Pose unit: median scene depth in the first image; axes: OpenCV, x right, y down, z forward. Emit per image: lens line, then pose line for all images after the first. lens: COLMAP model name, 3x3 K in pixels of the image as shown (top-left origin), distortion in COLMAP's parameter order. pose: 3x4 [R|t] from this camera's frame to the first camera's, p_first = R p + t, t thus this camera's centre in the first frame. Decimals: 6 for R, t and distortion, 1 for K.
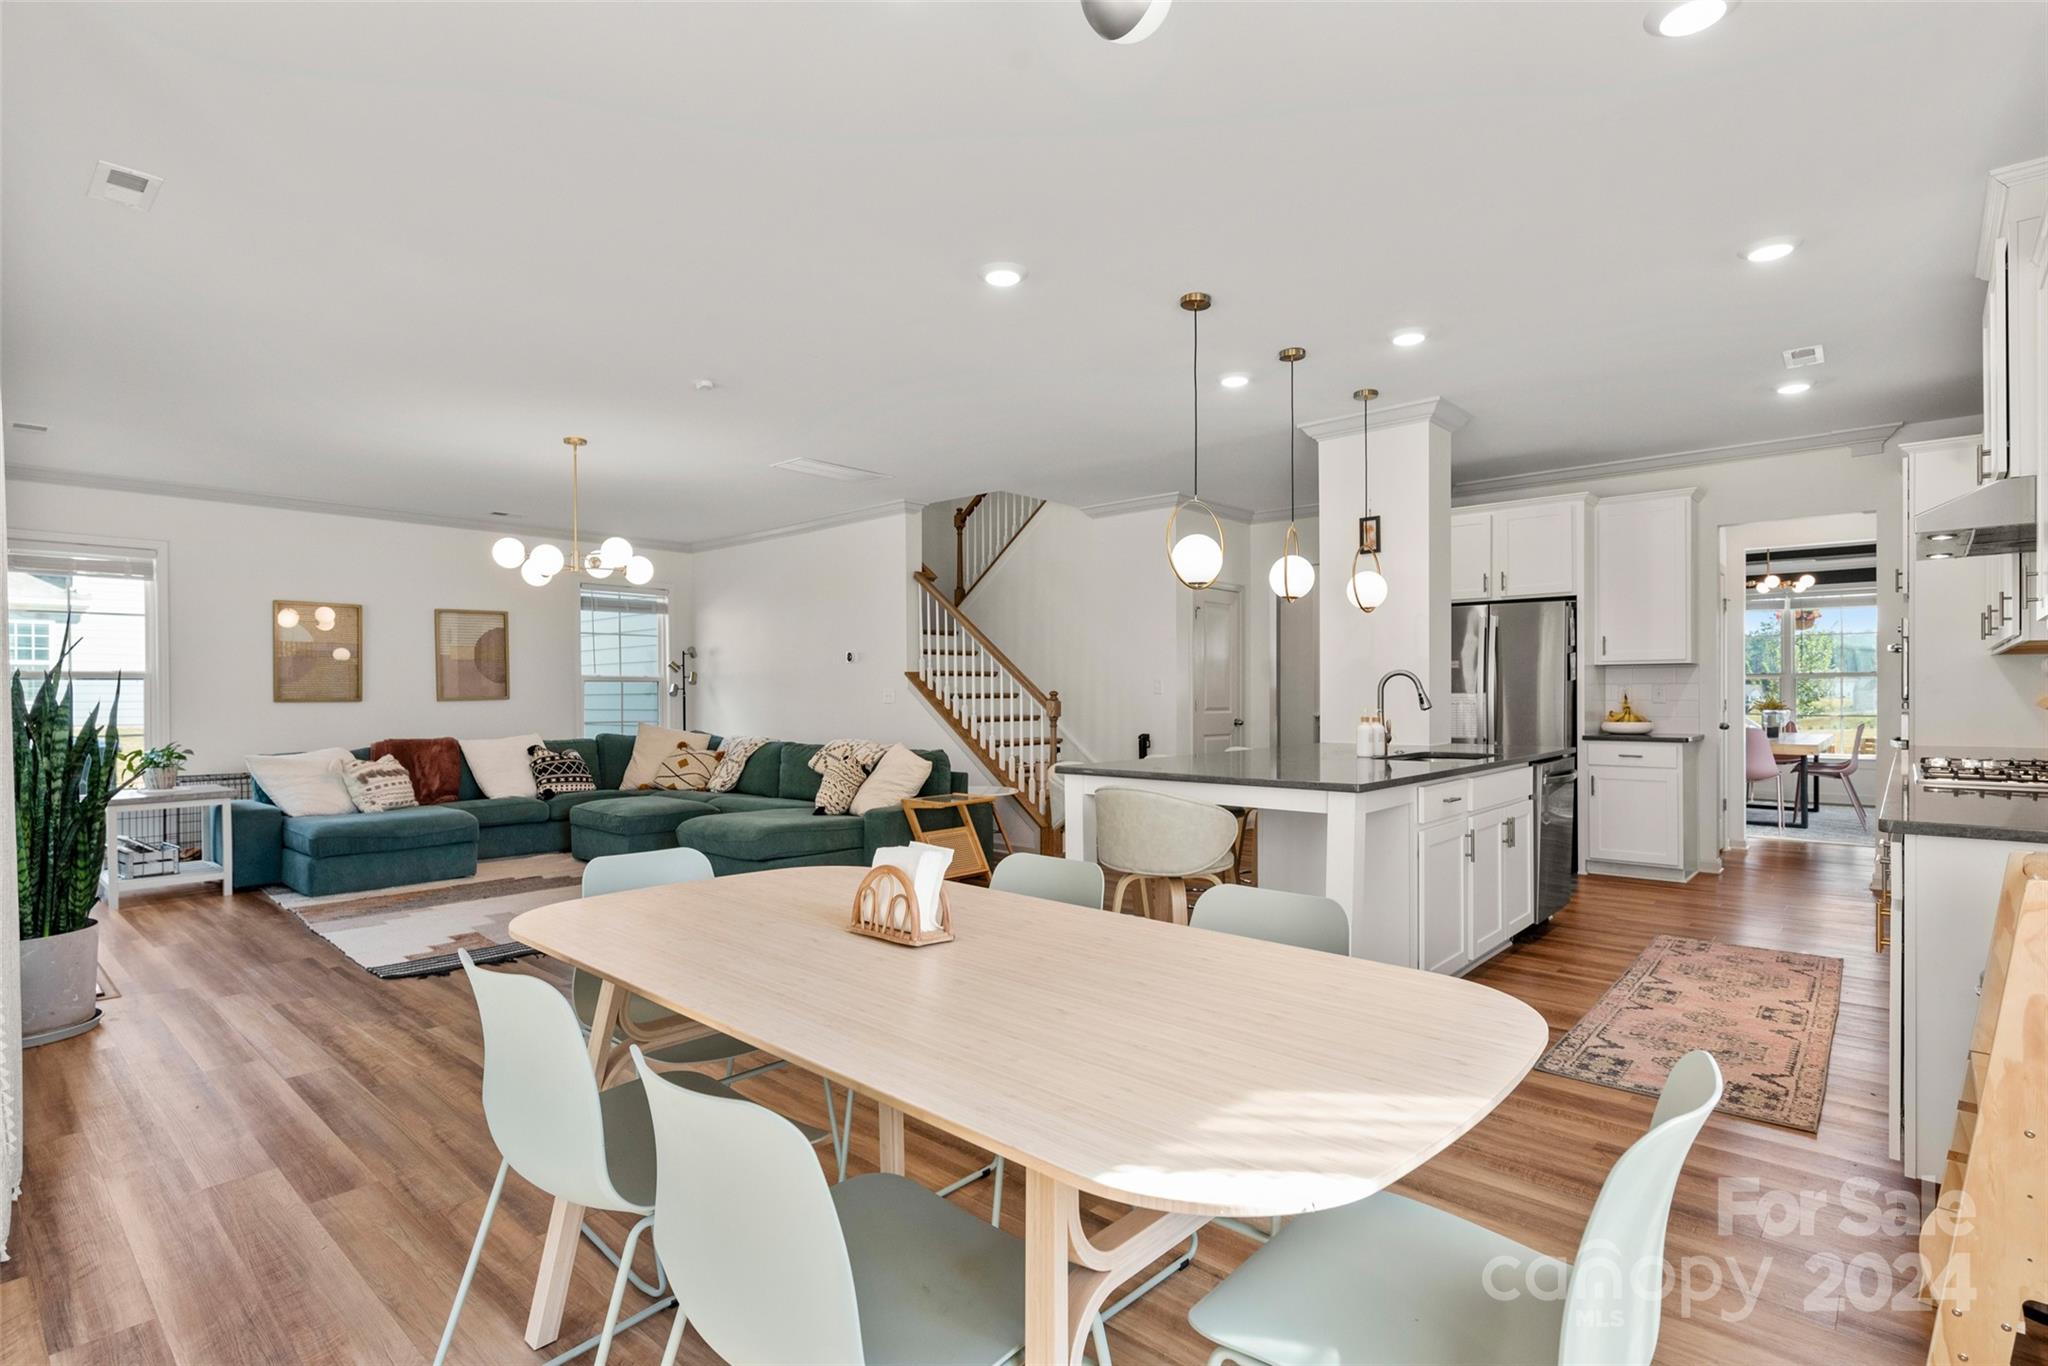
lens RADIAL K [[1005.4, 0, 1022.9], [0, 1005.4, 699.1], [0, 0, 1]] dist [0.002450, -0.000225]
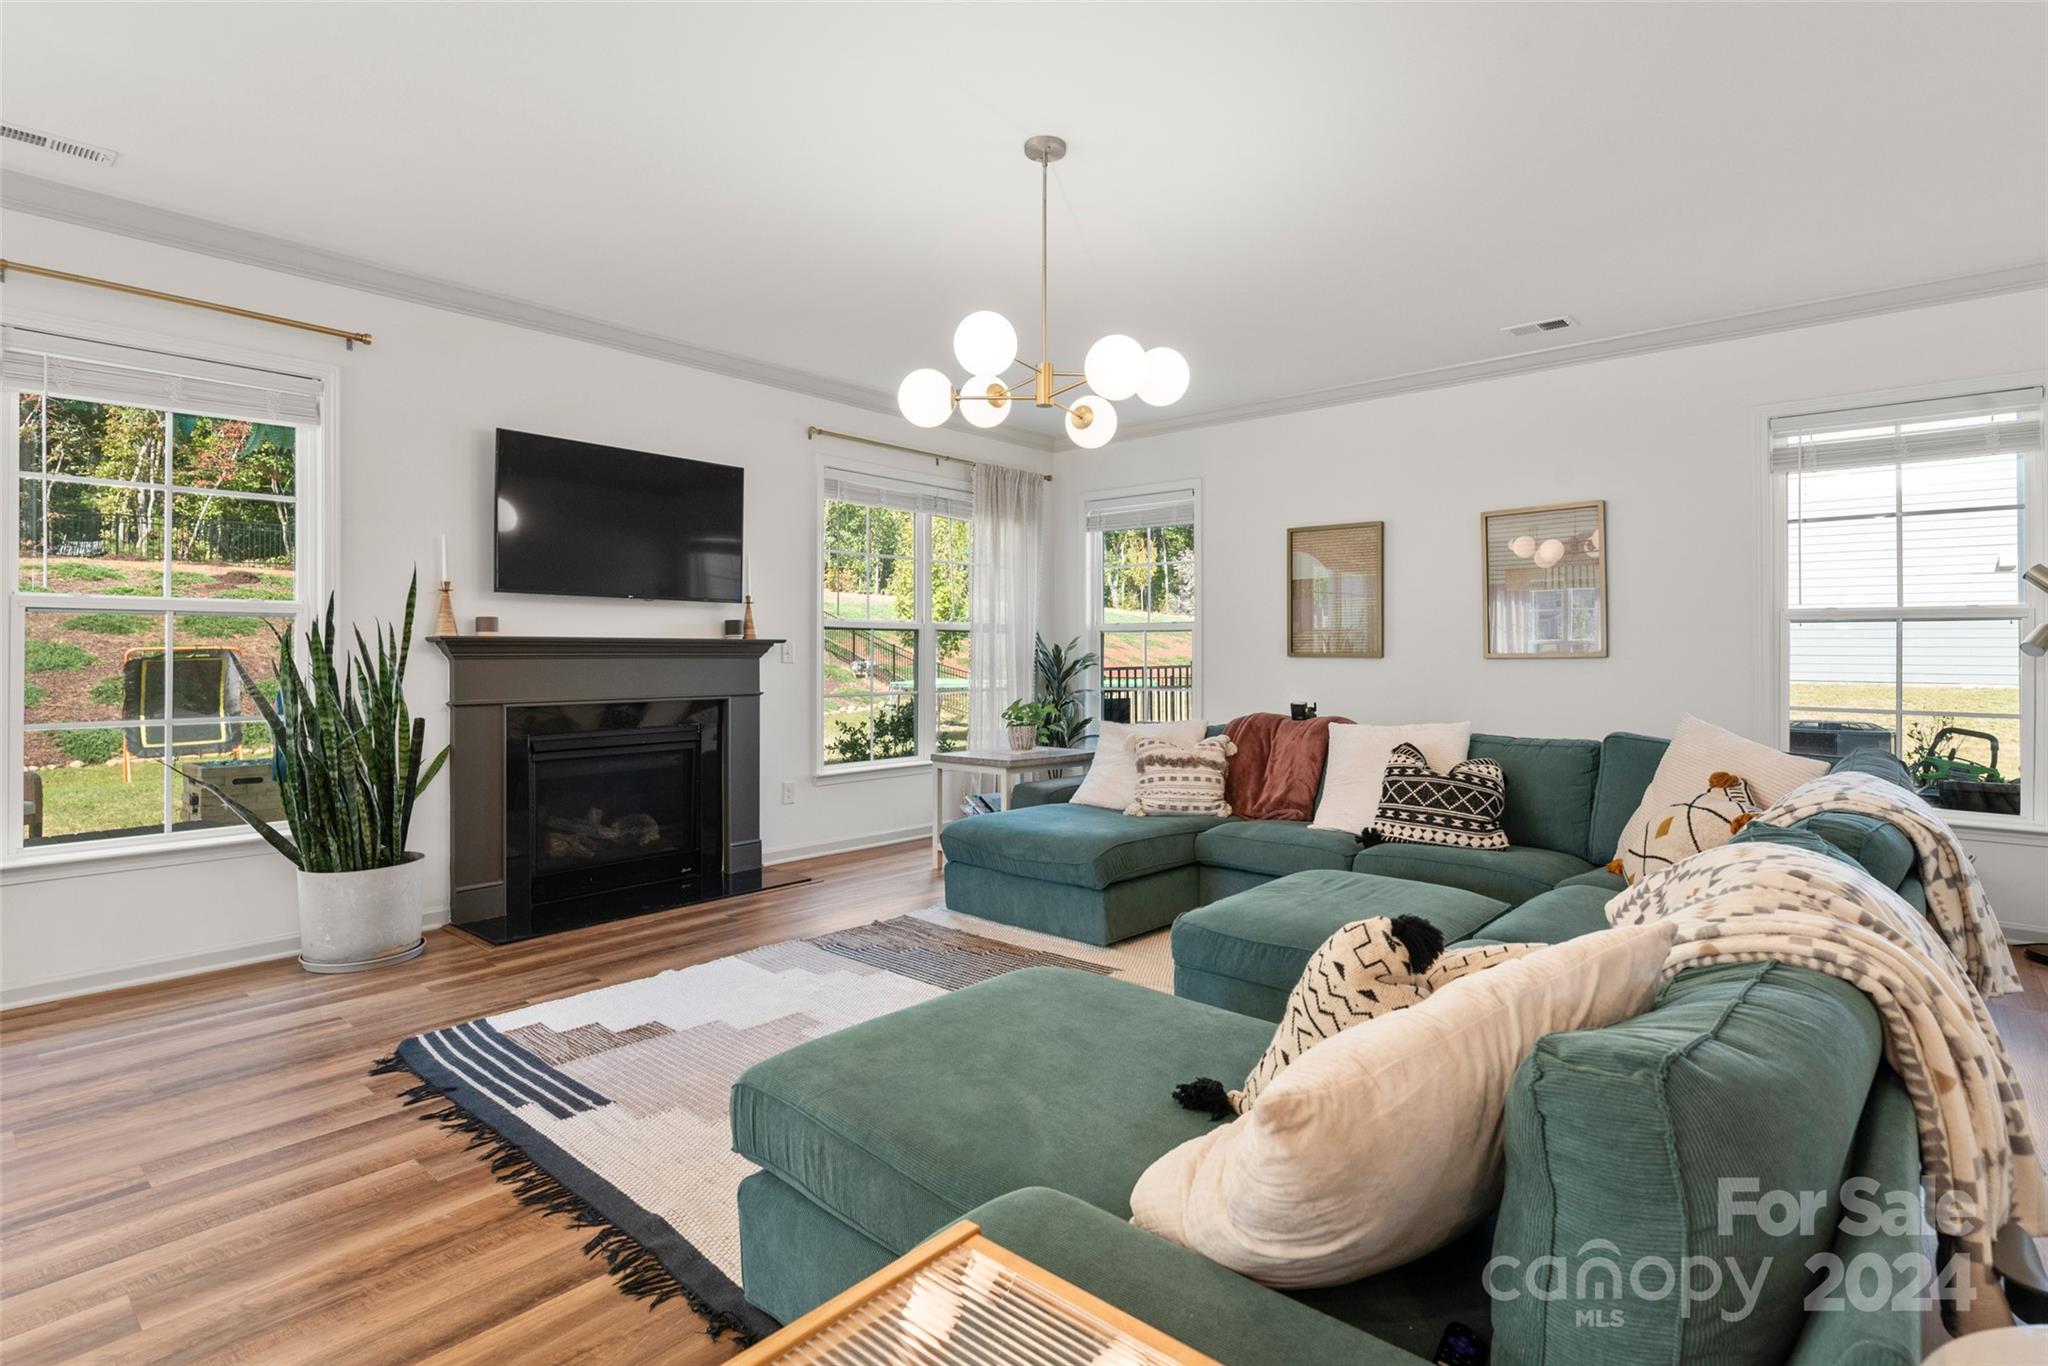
lens RADIAL K [[1005.4, 0, 1008.4], [0, 1005.4, 639.8], [0, 0, 1]] dist [0.002450, -0.000225]
pose [[0.009543, -0.007713, -0.999925, 0.052903], [-0.008734, 0.999931, -0.007796, -0.003484], [0.999916, 0.008808, 0.009475, 0.859539]]
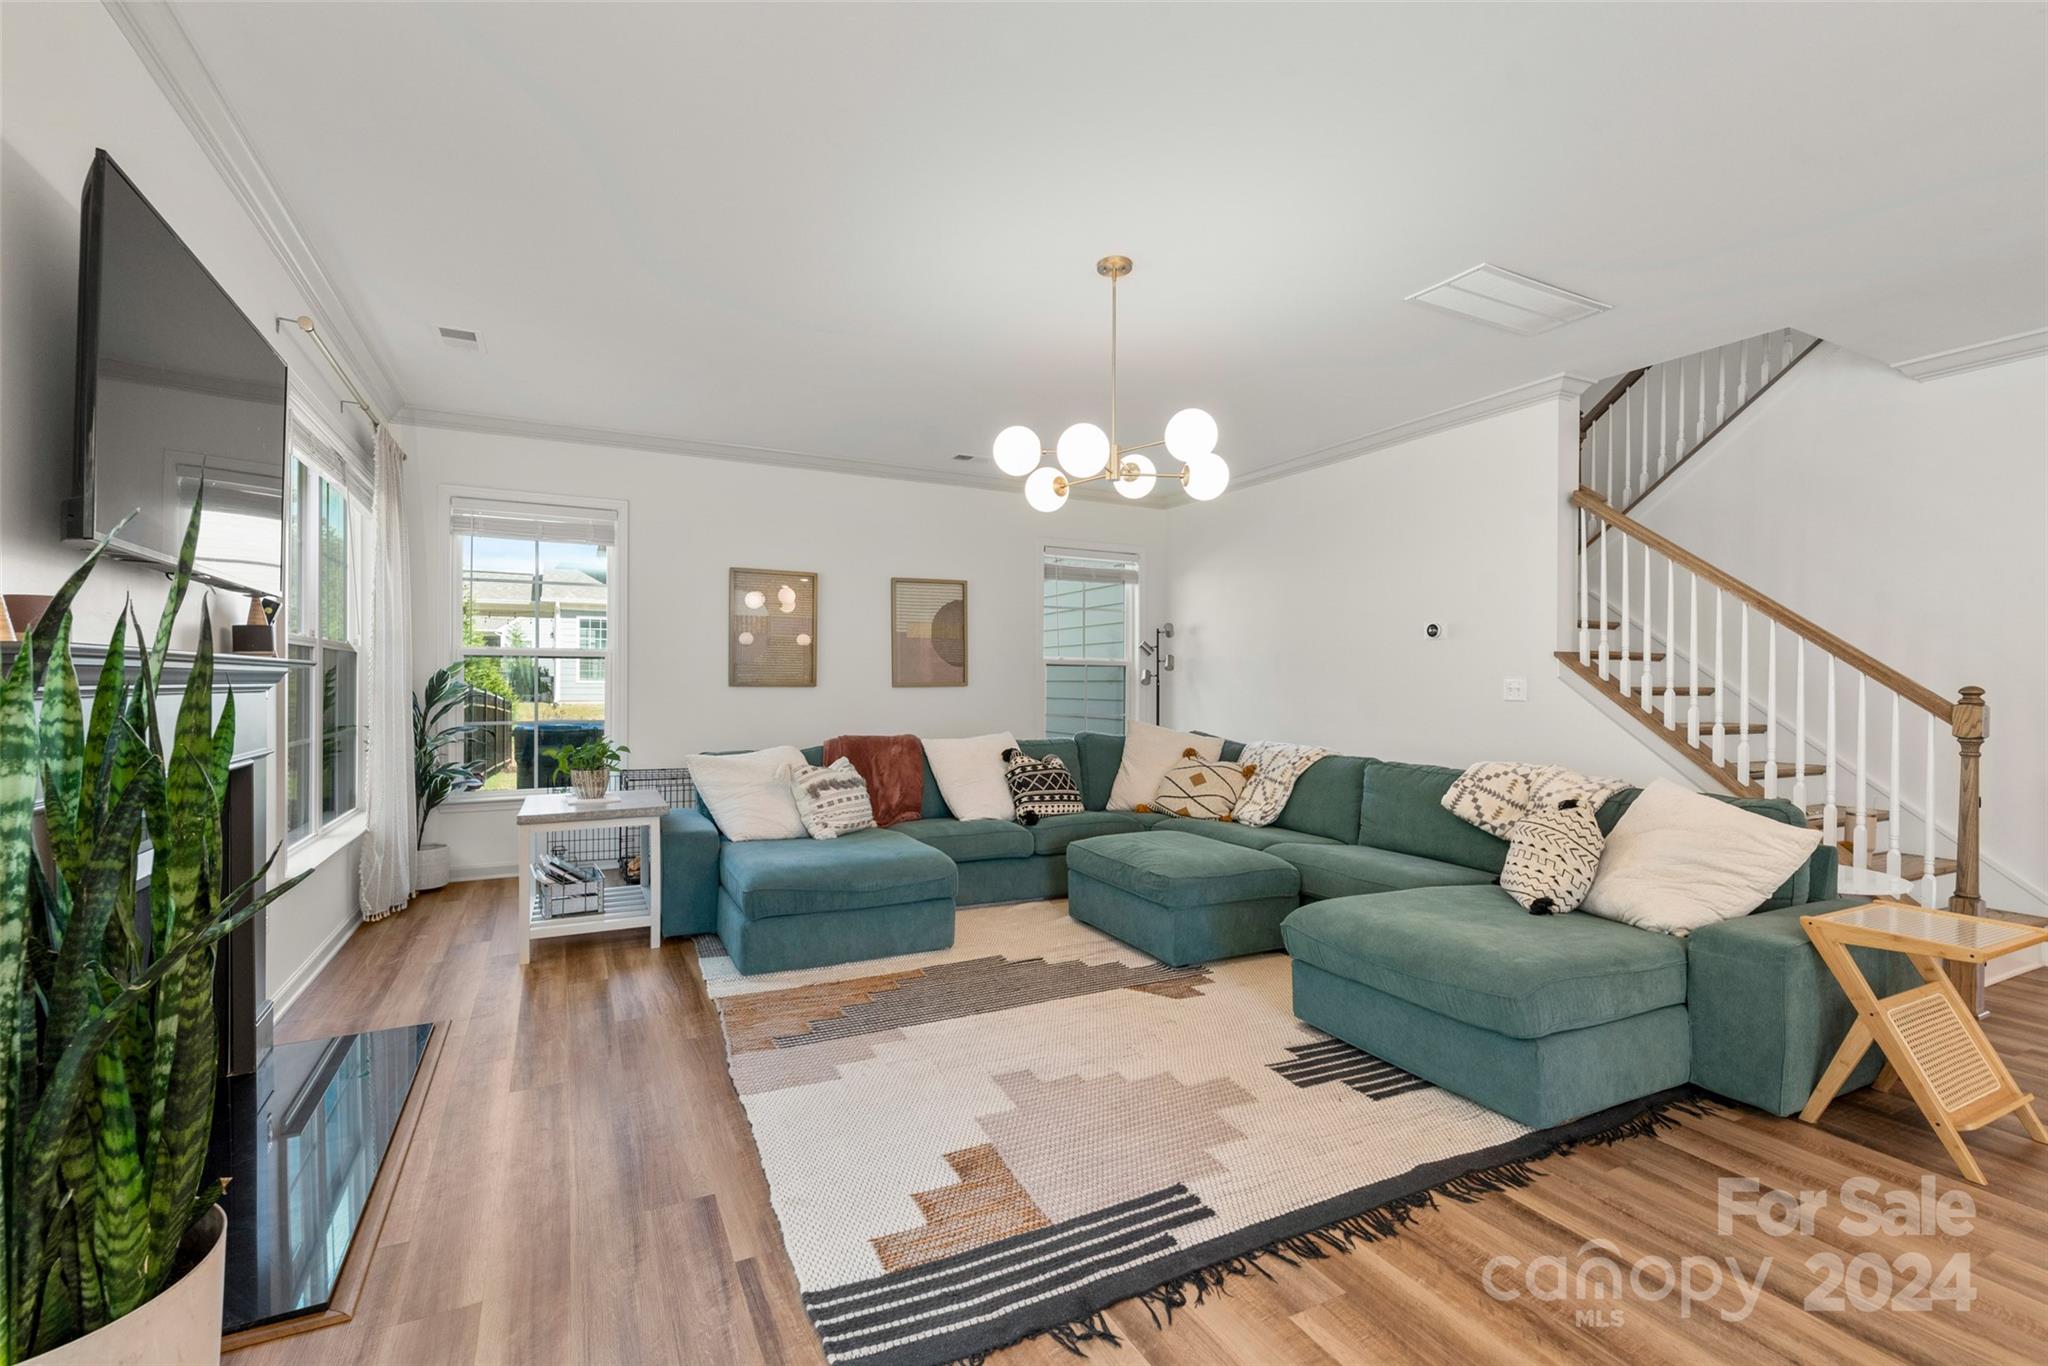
lens RADIAL K [[897.4, 0, 1012.9], [0, 897.4, 684.9], [0, 0, 1]] dist [-0.000581, 0.000215]
pose [[0.931857, 0.013053, -0.362592, -0.266504], [-0.014113, 0.999900, -0.000274, -0.001575], [0.362552, 0.005372, 0.931948, 0.415555]]
